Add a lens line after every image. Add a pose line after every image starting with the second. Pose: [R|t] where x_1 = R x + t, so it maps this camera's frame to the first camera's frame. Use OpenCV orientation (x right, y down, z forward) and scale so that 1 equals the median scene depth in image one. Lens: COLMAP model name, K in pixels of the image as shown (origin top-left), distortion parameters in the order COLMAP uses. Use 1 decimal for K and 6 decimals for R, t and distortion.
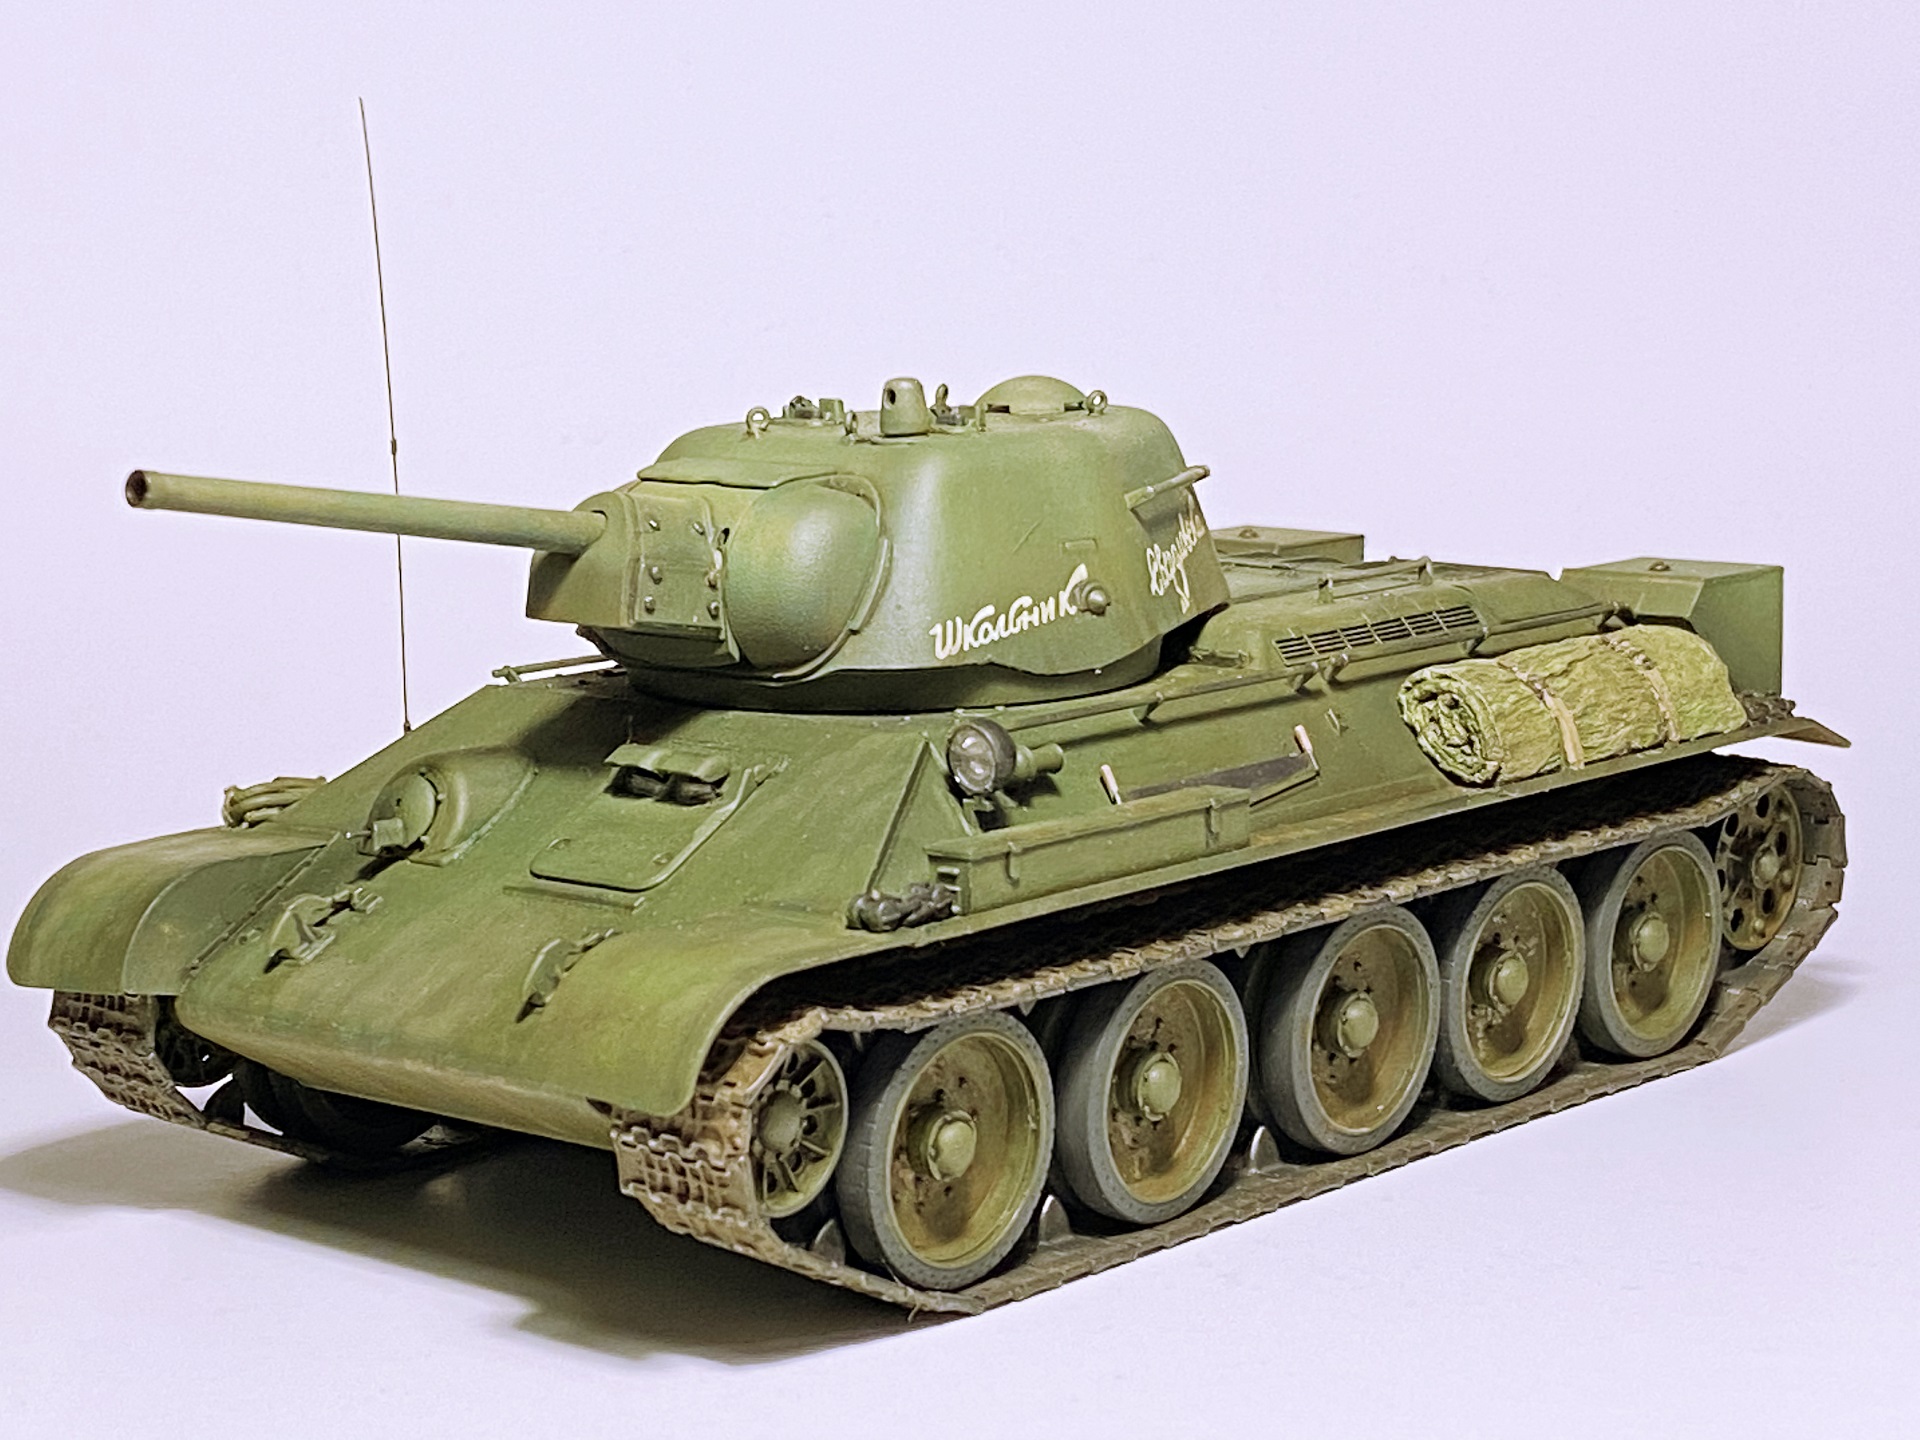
lens RADIAL K [[4106.7, 0, 960.0], [0, 4106.7, 720.0], [0, 0, 1]] dist [0.091323, -0.044643]
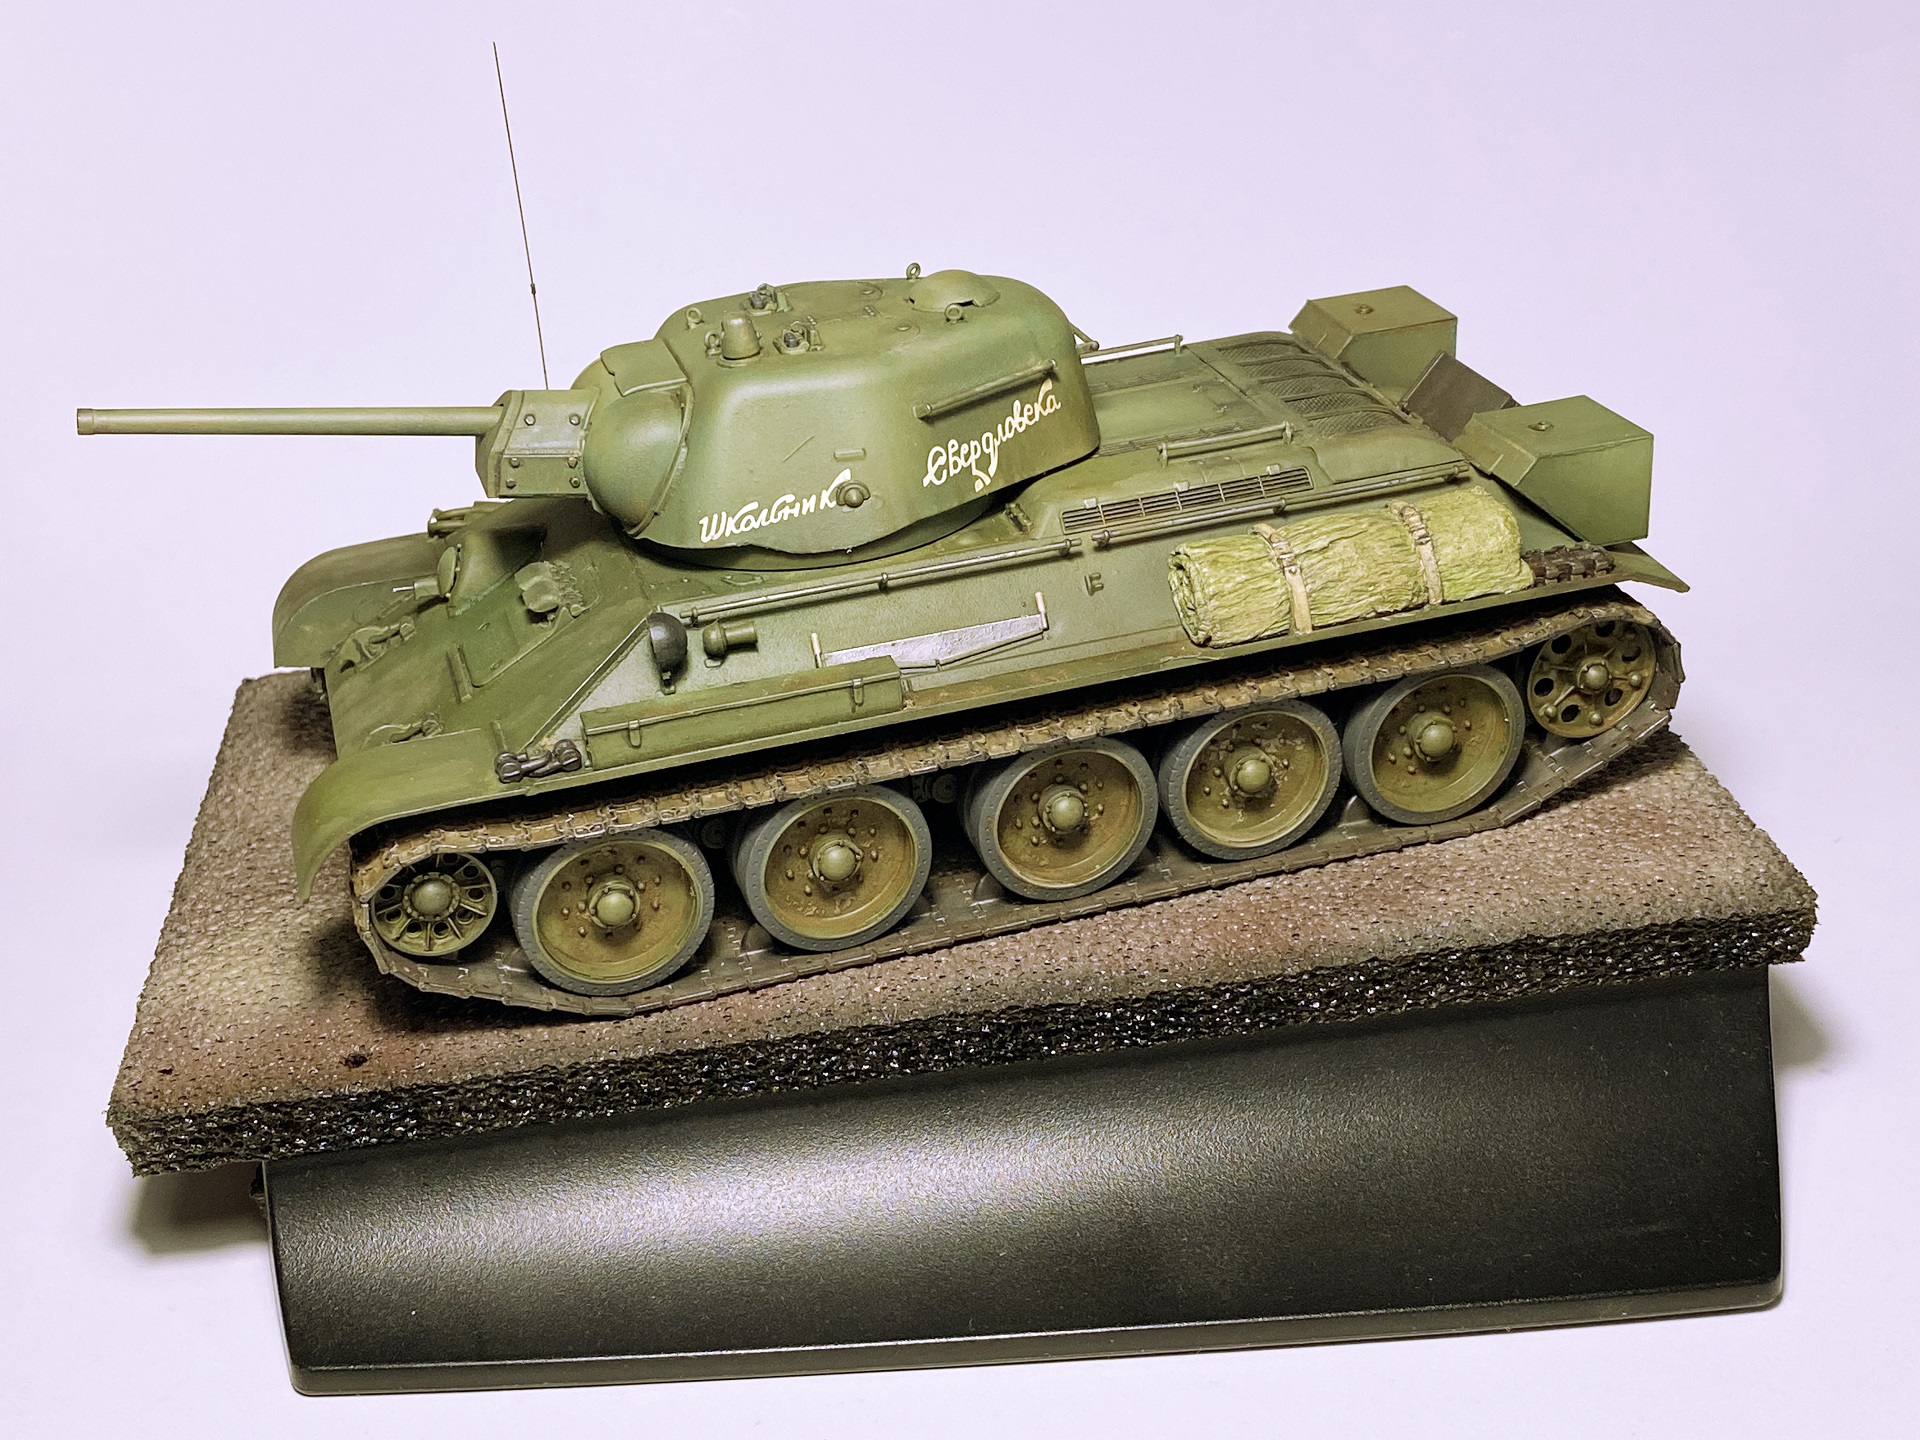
lens RADIAL K [[2509.7, 0, 960.0], [0, 2509.7, 720.0], [0, 0, 1]] dist [0.126628, -0.066534]
pose [[0.846887, 0.197086, -0.493902, 0.485445], [-0.023475, 0.941735, 0.335536, -0.238462], [0.531254, -0.272566, 0.802170, 0.342266]]
